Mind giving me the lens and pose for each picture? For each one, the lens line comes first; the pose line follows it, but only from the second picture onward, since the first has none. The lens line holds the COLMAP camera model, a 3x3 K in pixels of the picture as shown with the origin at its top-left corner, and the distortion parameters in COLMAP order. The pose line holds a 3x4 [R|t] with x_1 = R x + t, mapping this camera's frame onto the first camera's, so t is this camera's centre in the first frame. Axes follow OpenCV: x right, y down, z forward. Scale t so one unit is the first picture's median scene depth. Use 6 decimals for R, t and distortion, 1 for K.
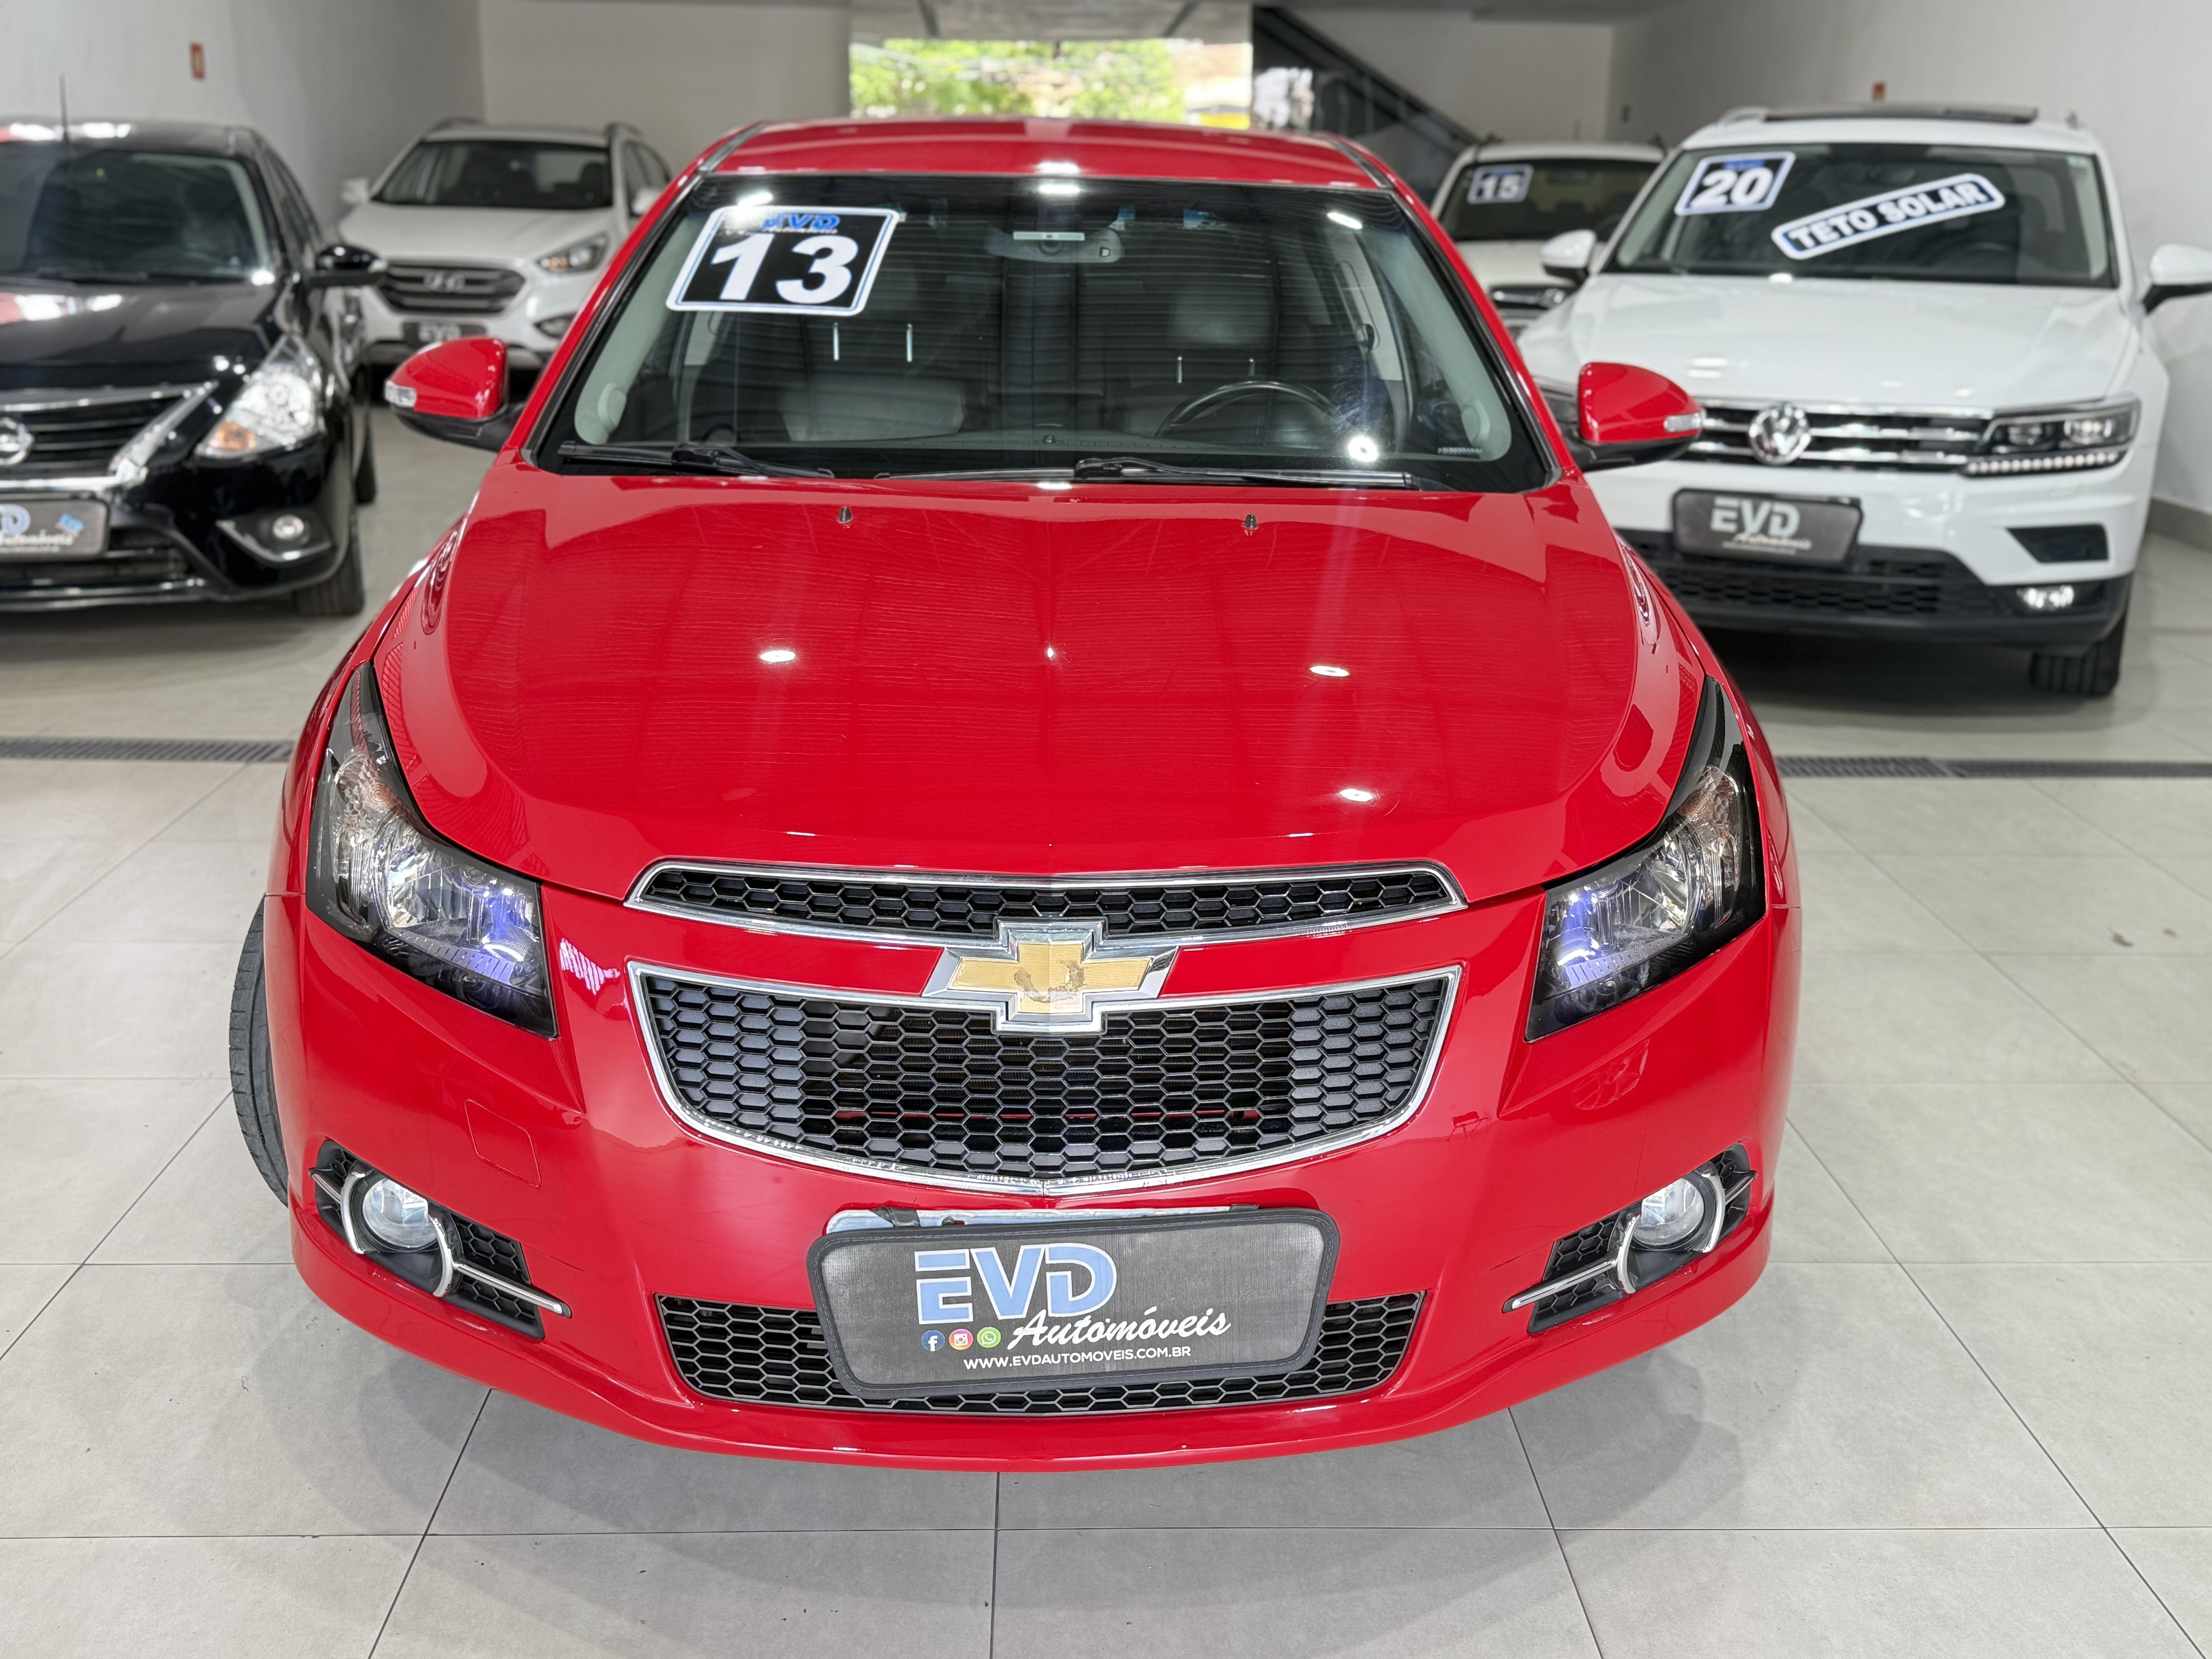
lens RADIAL K [[2255.8, 0, 1121.3], [0, 2255.8, 827.4], [0, 0, 1]] dist [0.035488, 0.000000]
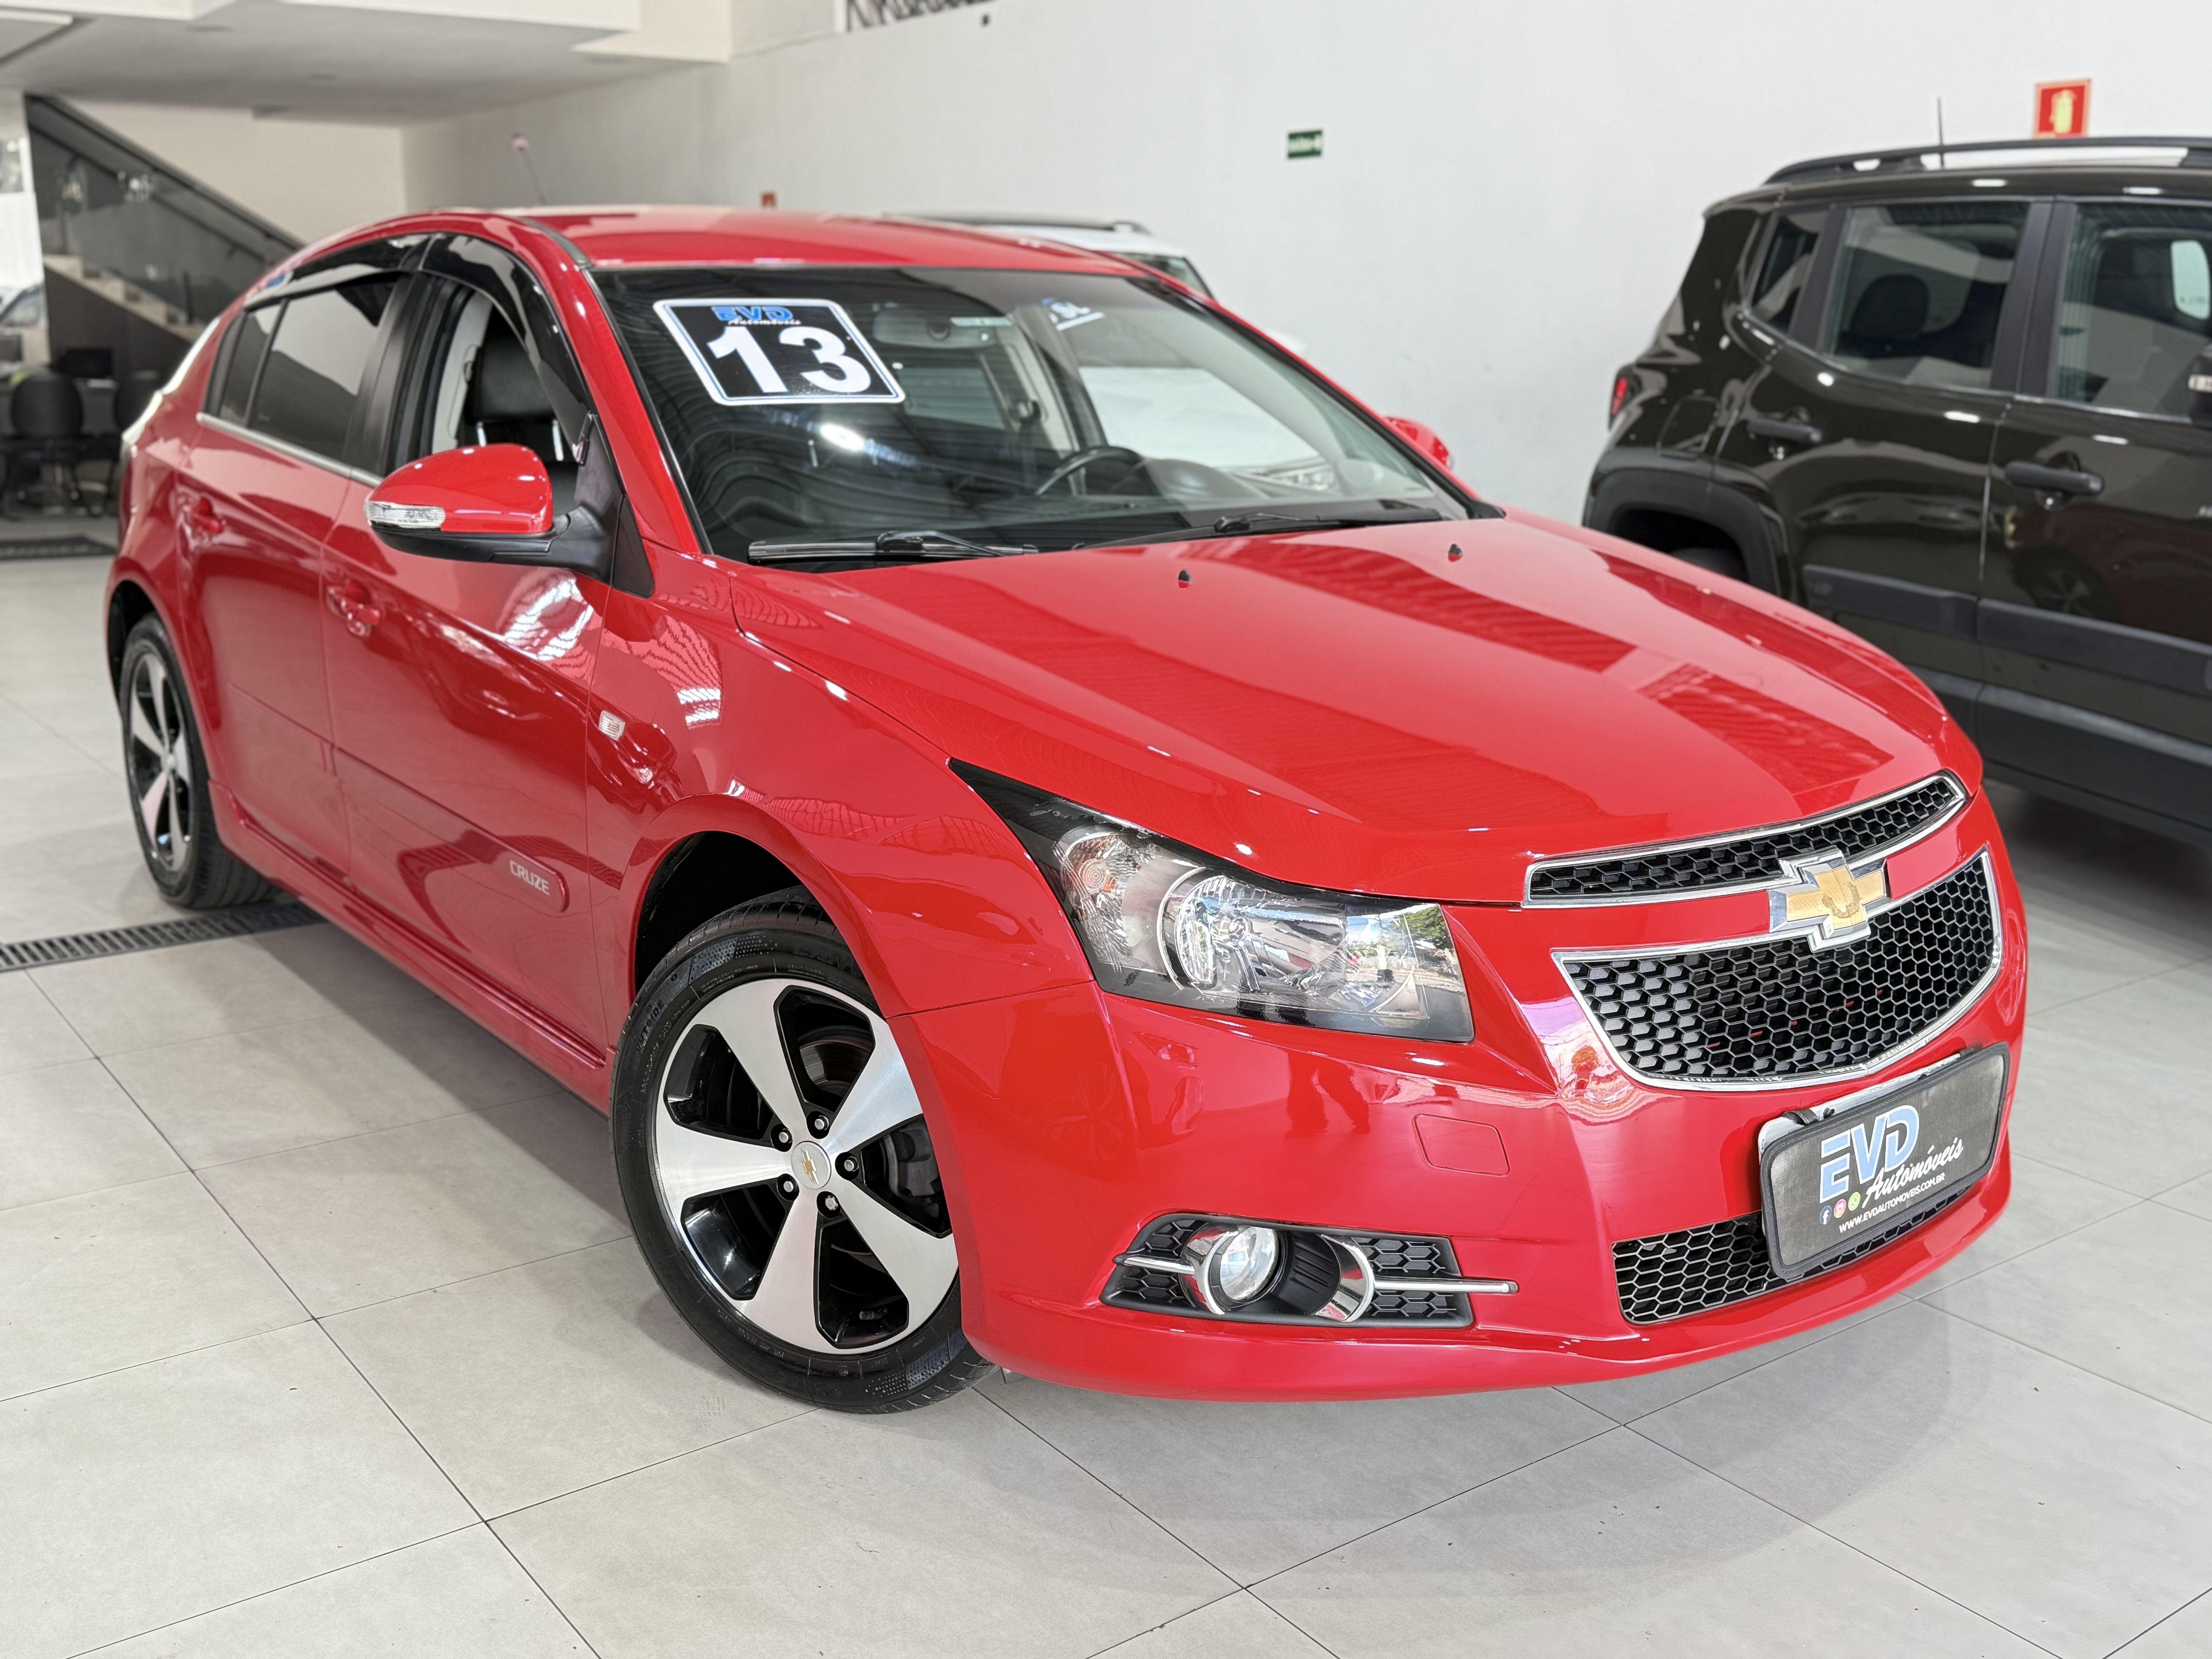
lens RADIAL K [[2255.8, 0, 1119.0], [0, 2255.8, 836.1], [0, 0, 1]] dist [0.035488, 0.000000]
pose [[0.822620, -0.151376, 0.548071, -1.004117], [0.173208, 0.984812, 0.012030, -0.047635], [-0.541568, 0.085034, 0.836345, 0.185402]]
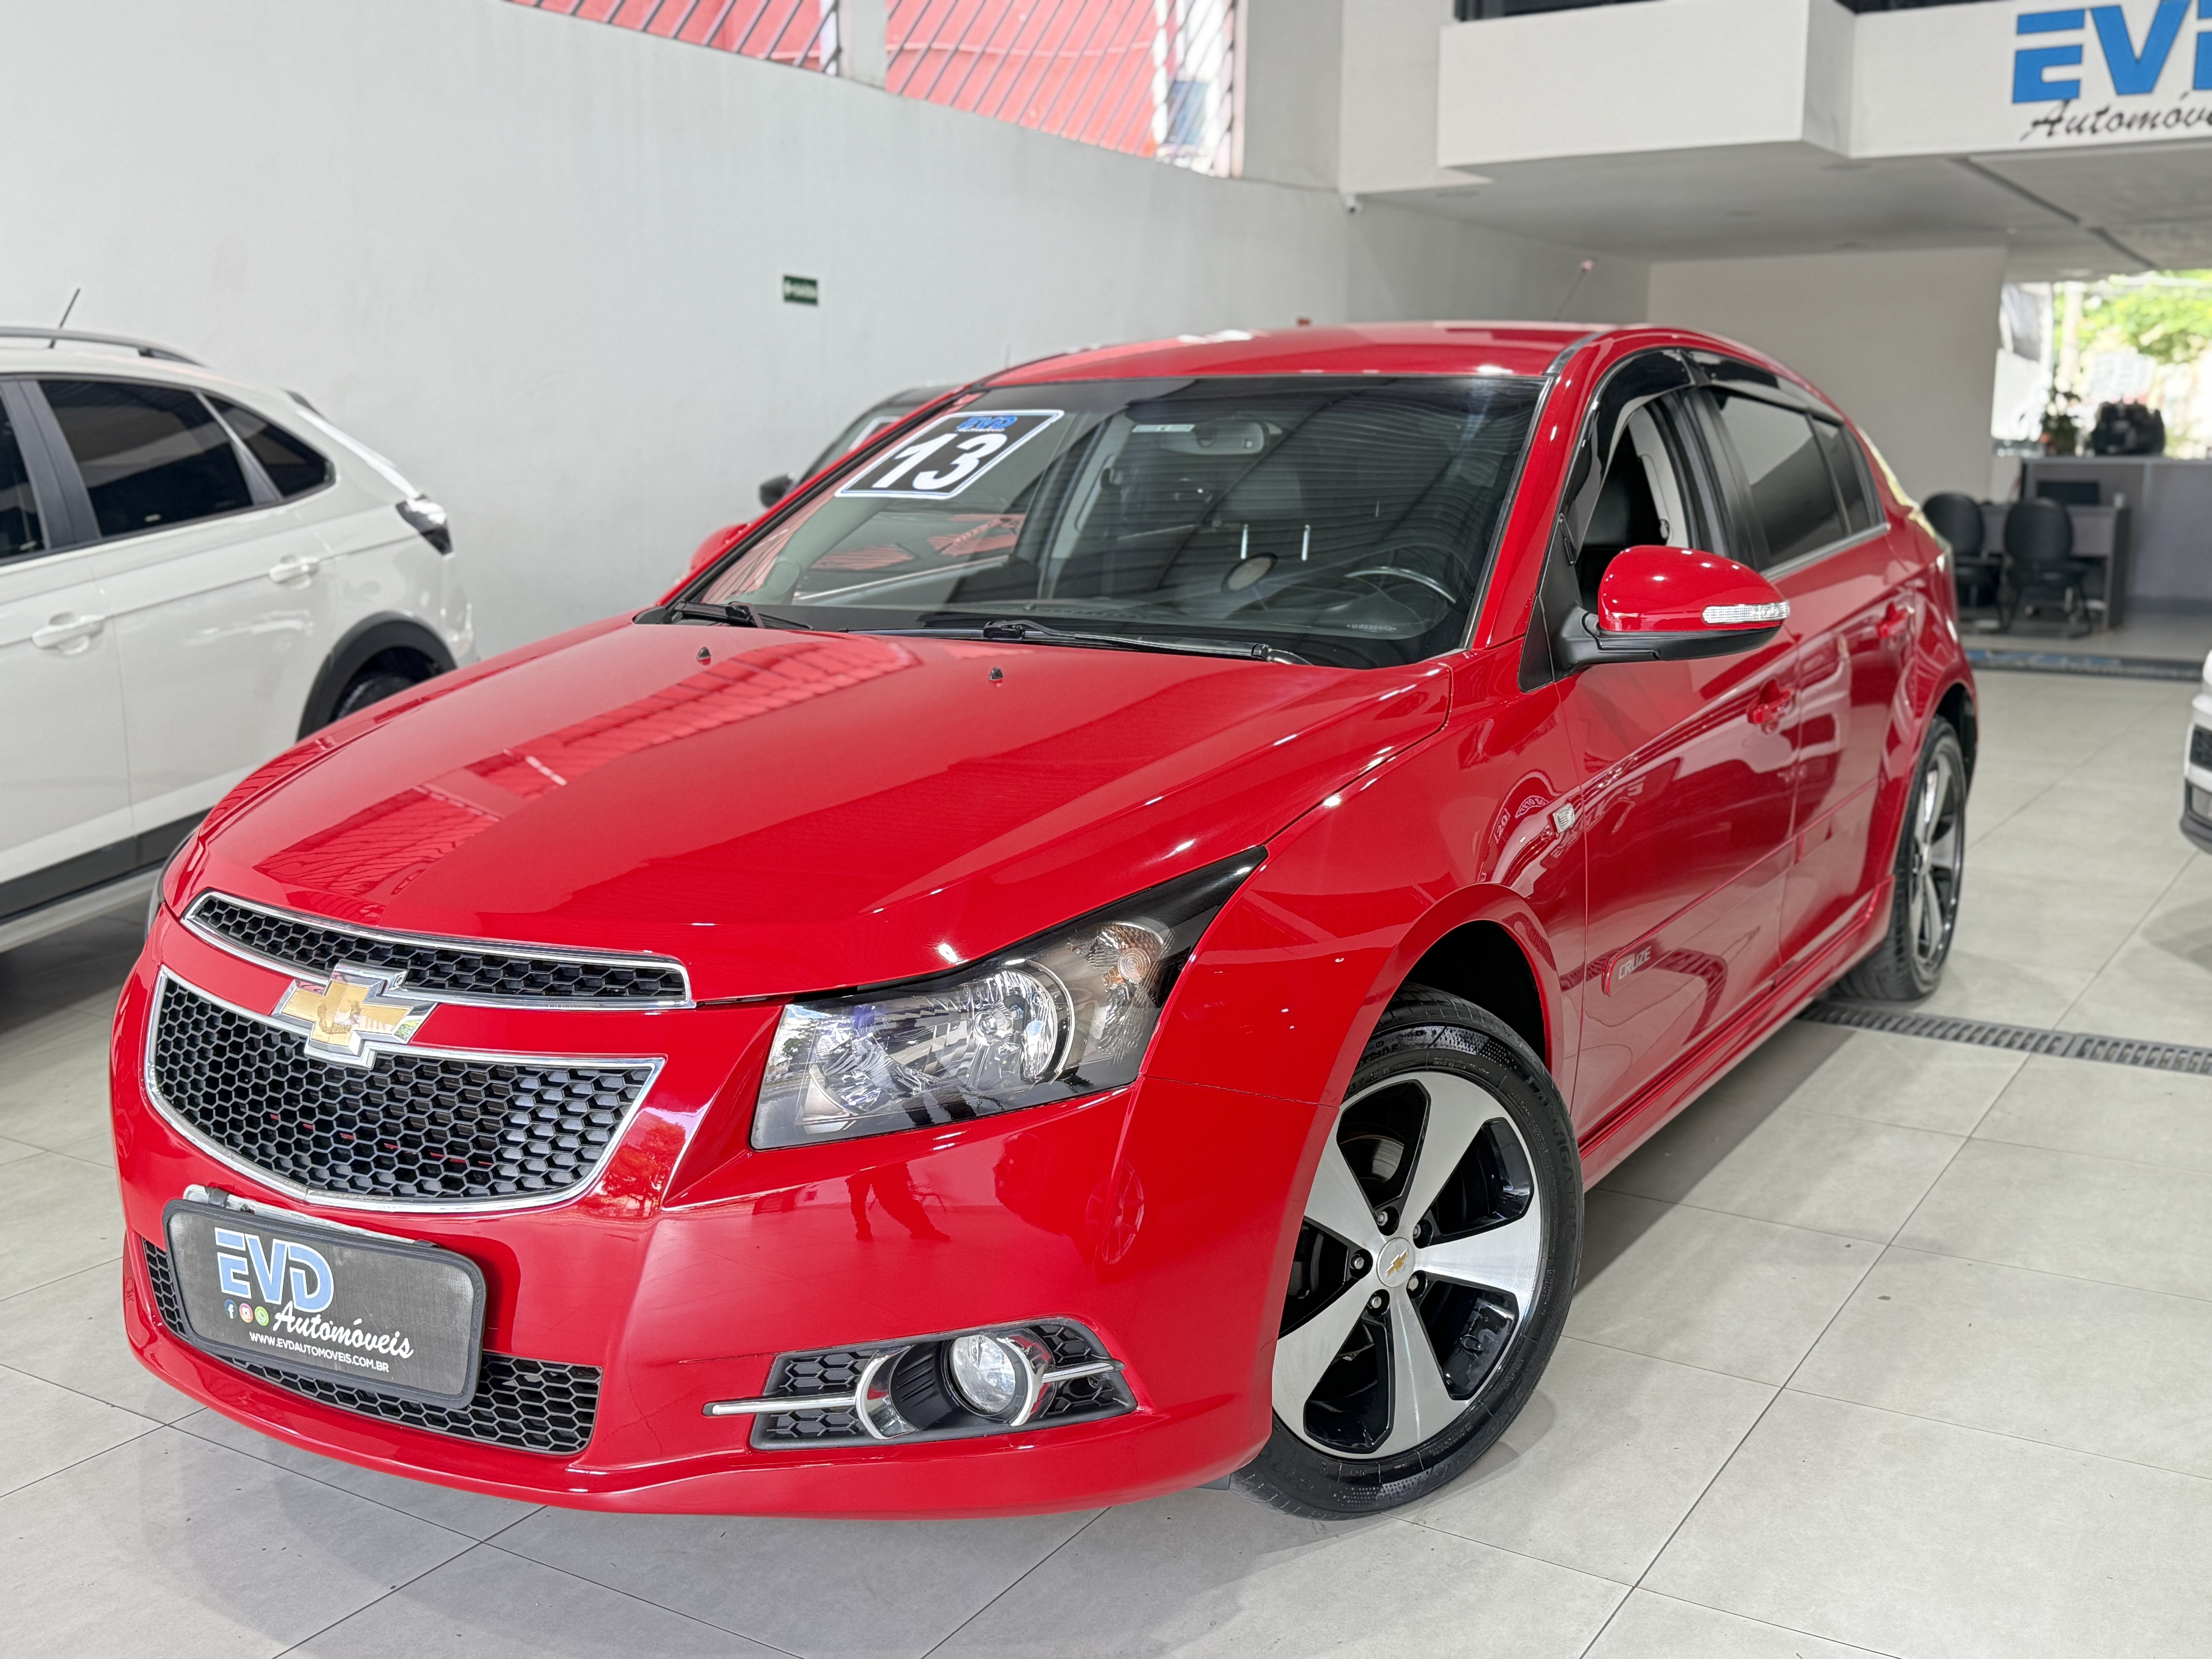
lens RADIAL K [[2255.8, 0, 1085.7], [0, 2255.8, 793.6], [0, 0, 1]] dist [0.035488, 0.000000]
pose [[0.824382, 0.065473, -0.562235, 0.920068], [-0.136129, 0.987068, -0.084654, 0.001832], [0.549421, 0.146324, 0.822633, 0.233690]]
